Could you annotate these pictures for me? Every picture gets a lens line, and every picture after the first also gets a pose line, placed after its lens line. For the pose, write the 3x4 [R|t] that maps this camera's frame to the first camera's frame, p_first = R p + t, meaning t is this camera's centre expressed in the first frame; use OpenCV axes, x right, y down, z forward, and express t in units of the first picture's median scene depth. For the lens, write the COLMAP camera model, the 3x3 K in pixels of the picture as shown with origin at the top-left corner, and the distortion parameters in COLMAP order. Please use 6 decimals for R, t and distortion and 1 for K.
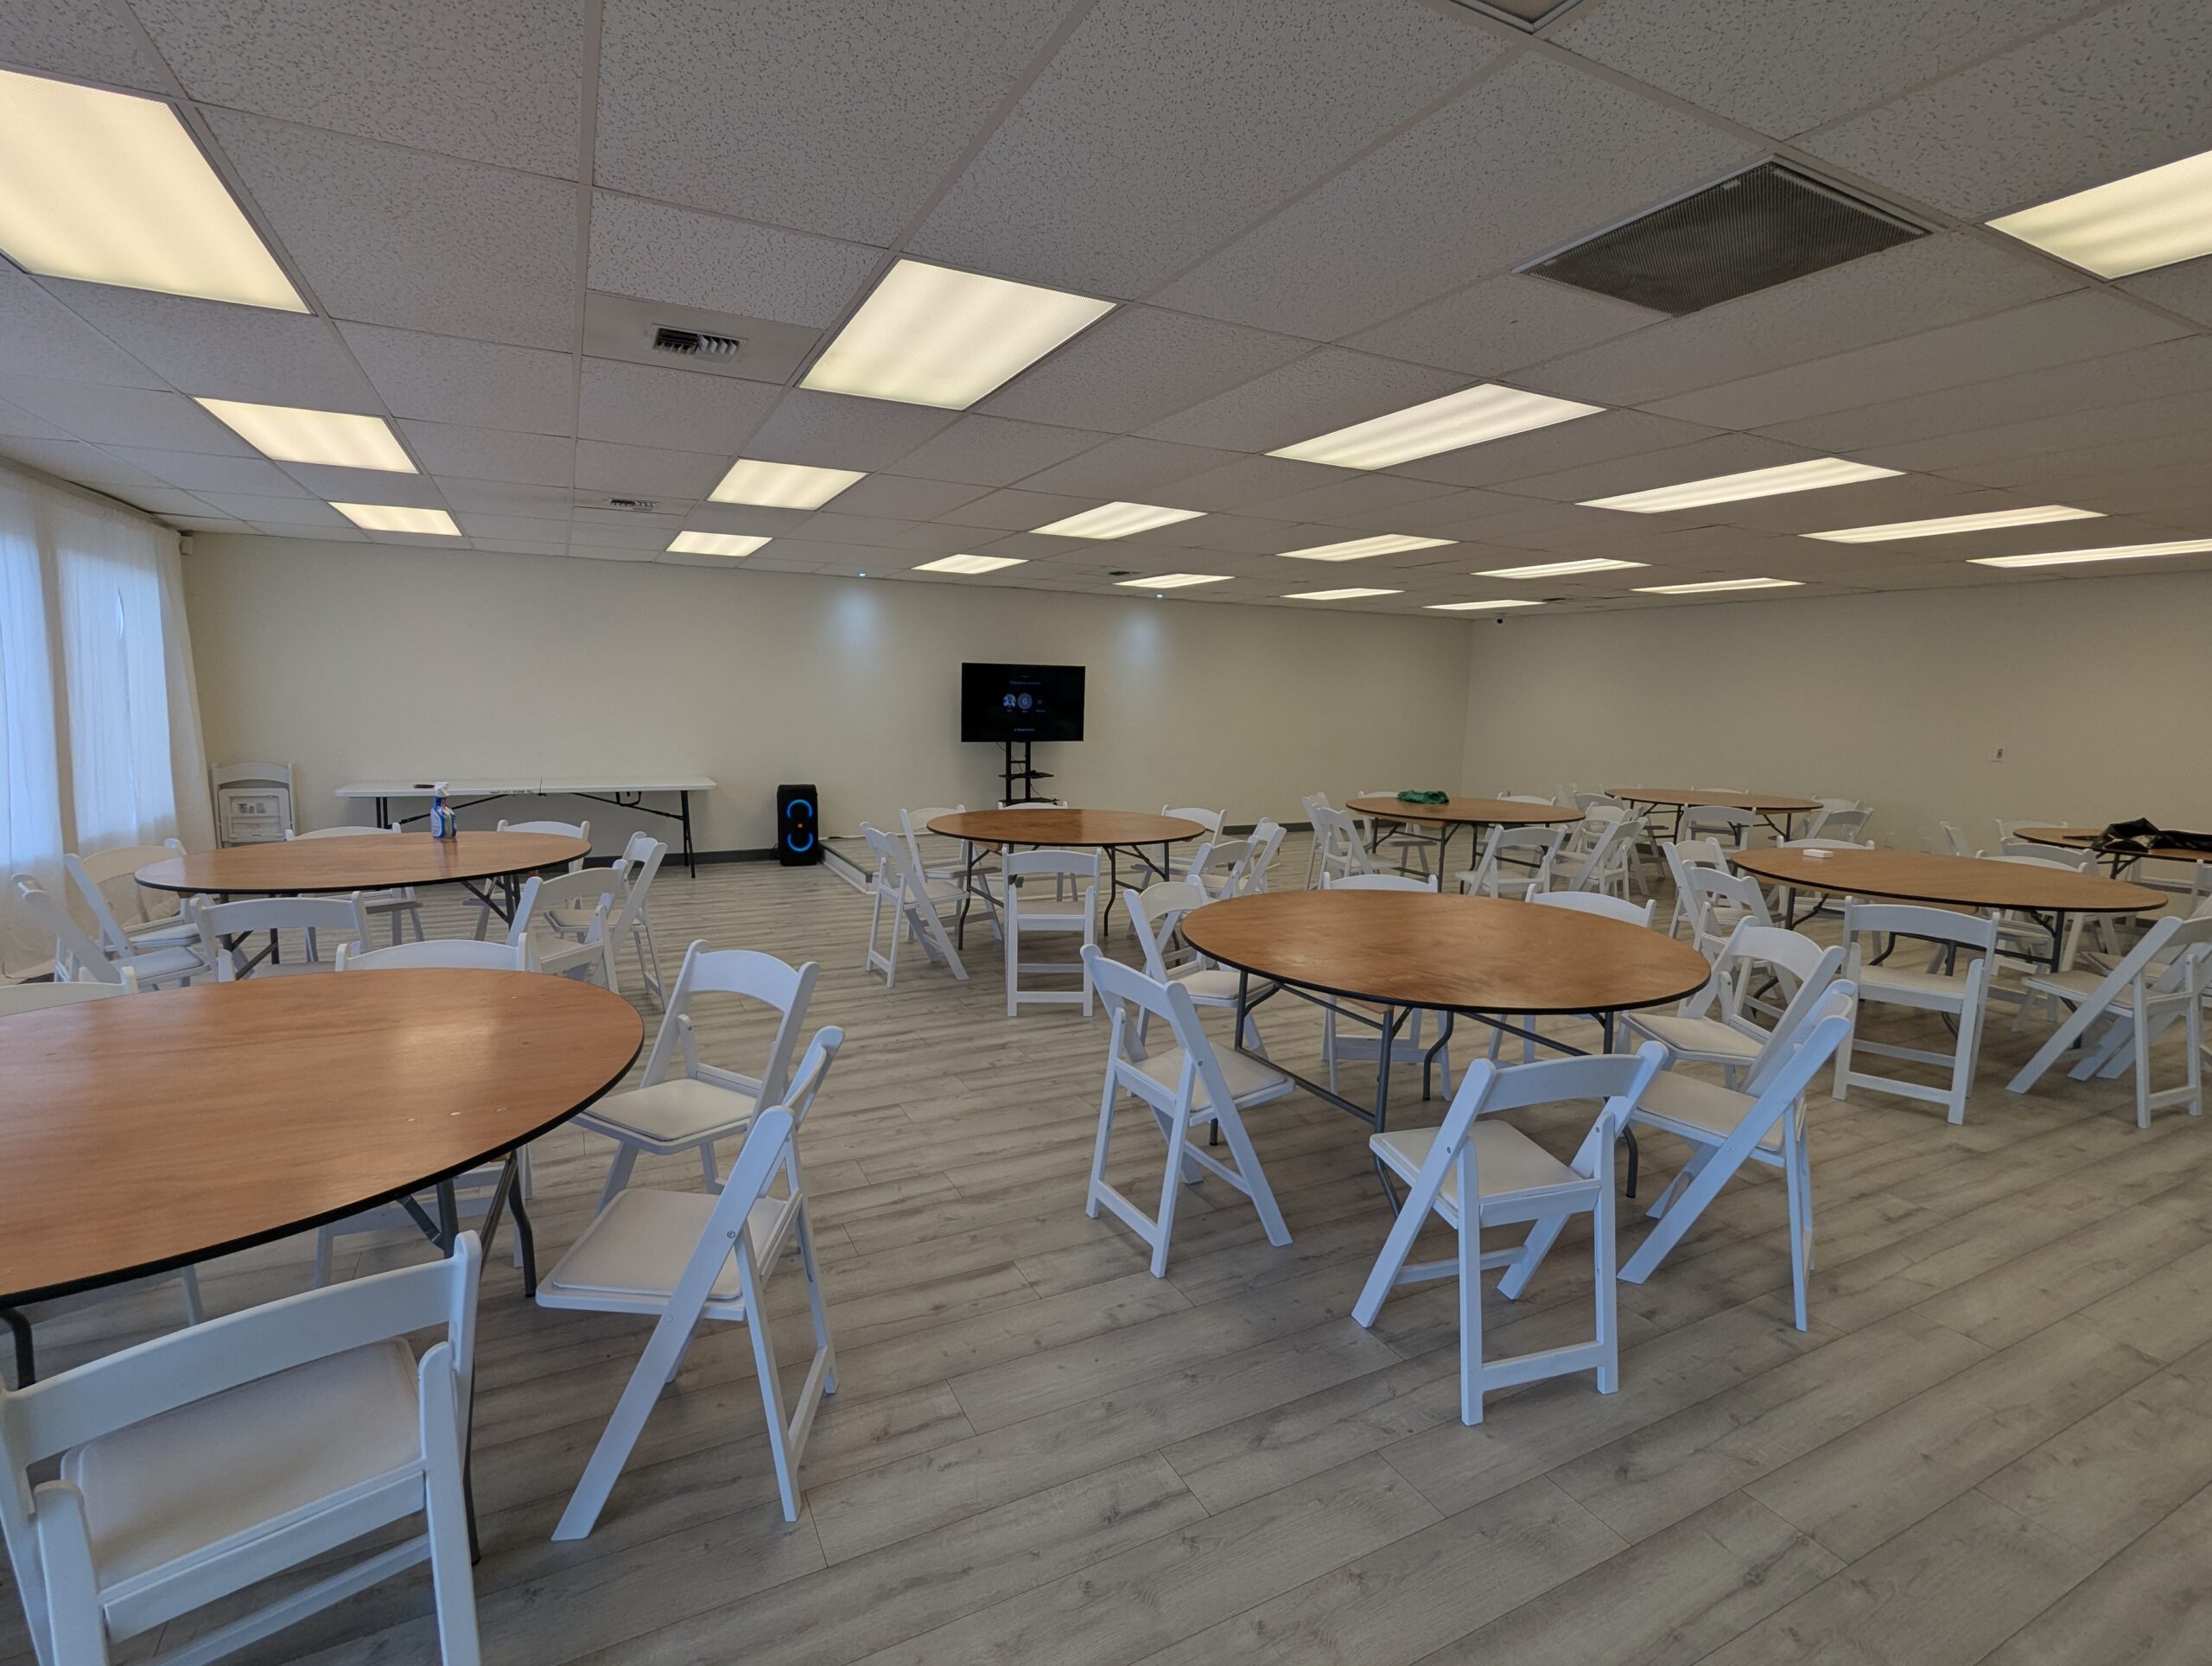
lens RADIAL K [[1046.1, 0, 1100.6], [0, 1046.1, 832.3], [0, 0, 1]] dist [0.005544, -0.001929]
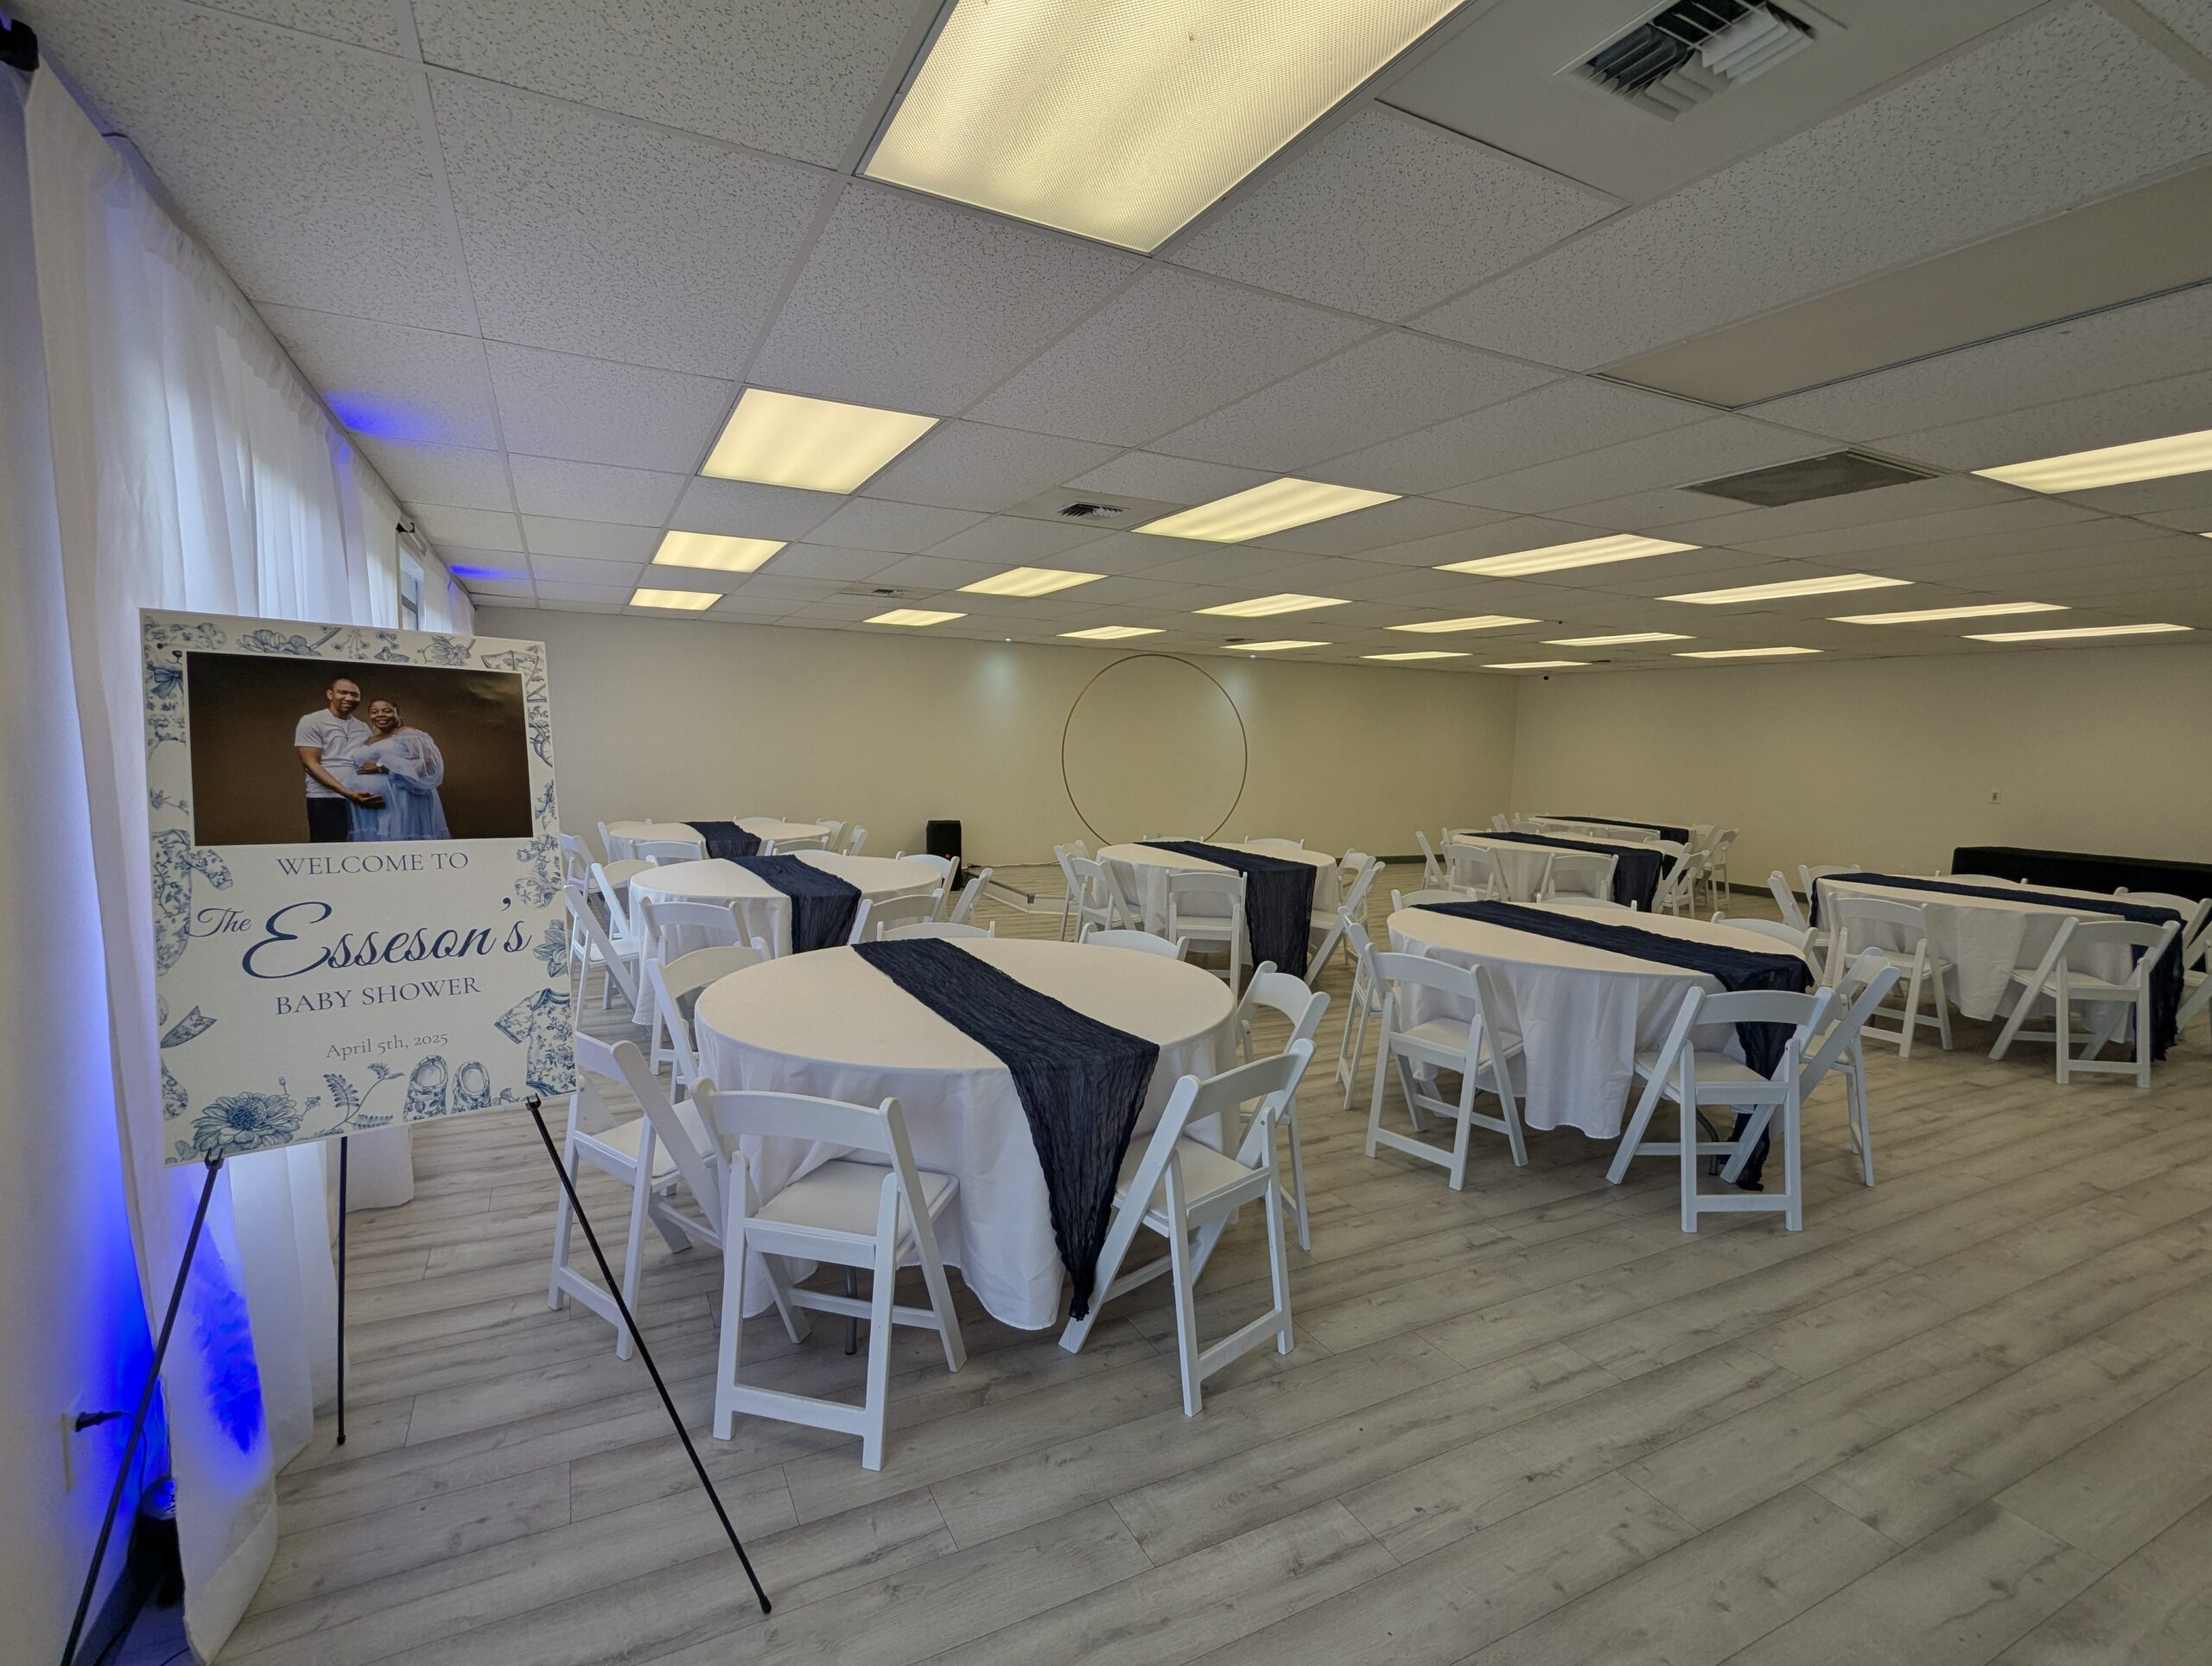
lens RADIAL K [[1046.1, 0, 1110.7], [0, 1046.1, 827.6], [0, 0, 1]] dist [0.005544, -0.001929]
pose [[0.999982, 0.004264, 0.004118, -0.362091], [-0.004071, 0.998945, -0.045748, 0.041722], [-0.004309, 0.045731, 0.998945, -0.437822]]
